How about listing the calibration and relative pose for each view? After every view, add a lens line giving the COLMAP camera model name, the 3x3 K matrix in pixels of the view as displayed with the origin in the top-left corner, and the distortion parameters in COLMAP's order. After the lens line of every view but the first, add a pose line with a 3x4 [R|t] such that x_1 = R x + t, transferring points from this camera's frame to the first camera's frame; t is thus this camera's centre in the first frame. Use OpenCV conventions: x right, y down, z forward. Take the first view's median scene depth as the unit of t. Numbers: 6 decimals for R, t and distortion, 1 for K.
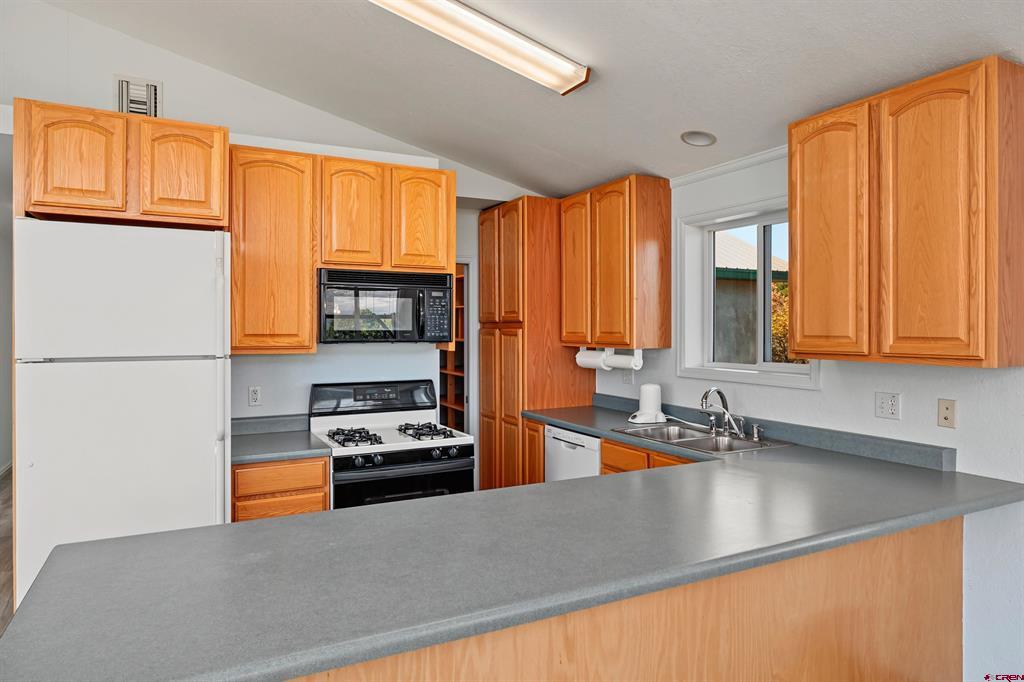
lens RADIAL K [[630.7, 0, 519.9], [0, 630.7, 330.9], [0, 0, 1]] dist [-0.006722, 0.005844]
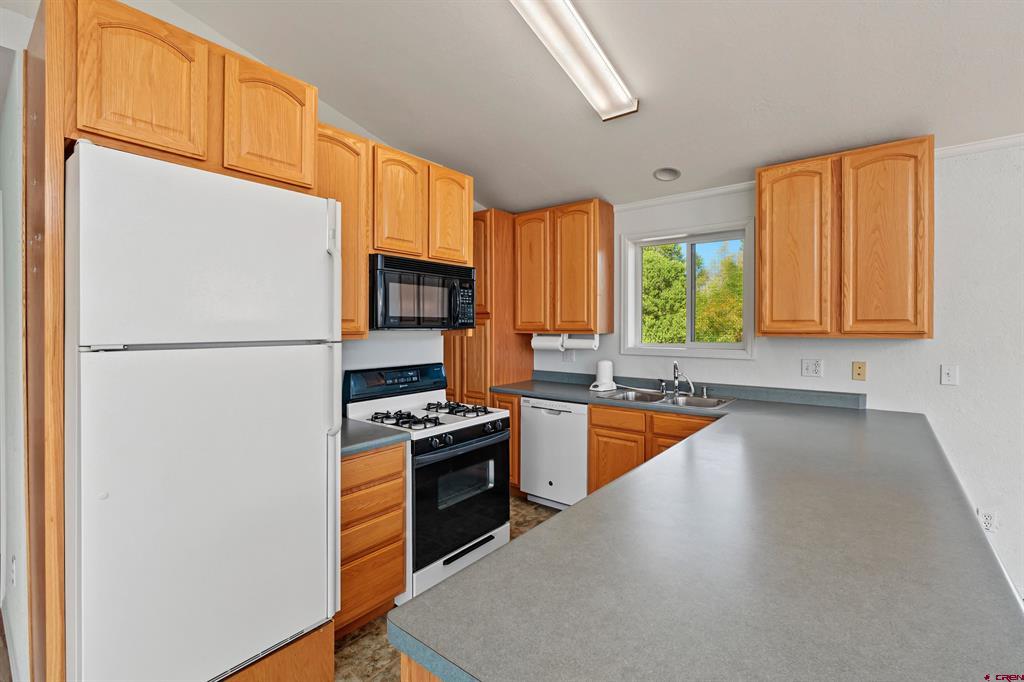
lens RADIAL K [[448.6, 0, 508.2], [0, 448.6, 331.1], [0, 0, 1]] dist [-0.009291, 0.005253]
pose [[0.919150, -0.005401, 0.393872, -0.403272], [0.002986, 0.999973, 0.006744, 0.018803], [-0.393897, -0.005023, 0.919141, 0.261217]]
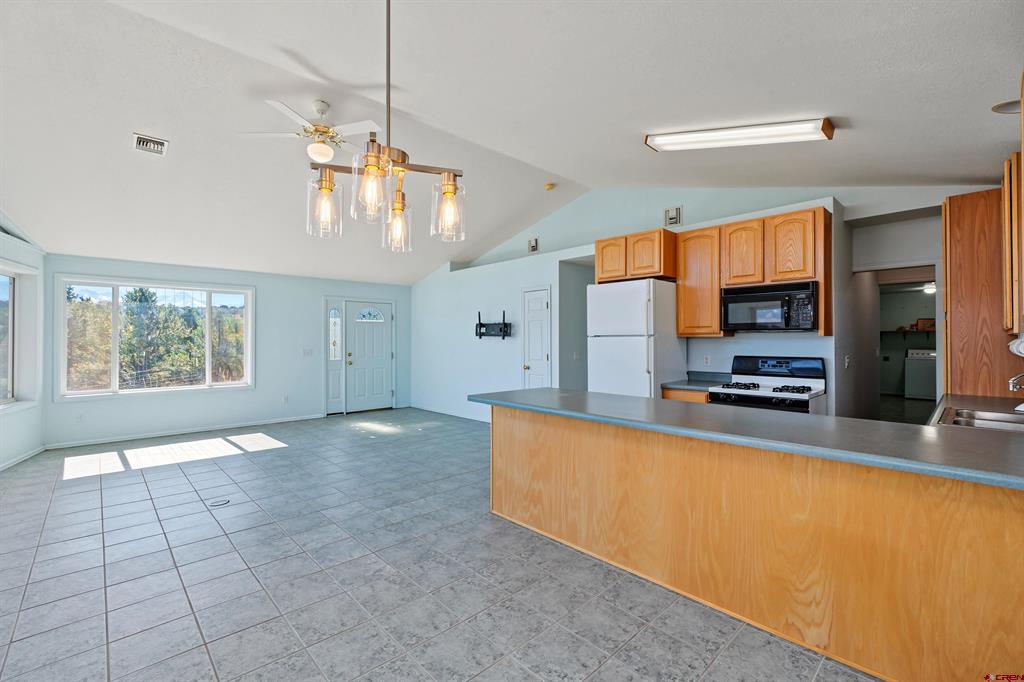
lens RADIAL K [[448.6, 0, 511.8], [0, 448.6, 338.9], [0, 0, 1]] dist [-0.009291, 0.005253]
pose [[0.259061, -0.005809, -0.965843, 0.742084], [-0.005023, 0.999960, -0.007362, 0.054261], [0.965848, 0.006759, 0.259022, 0.104117]]
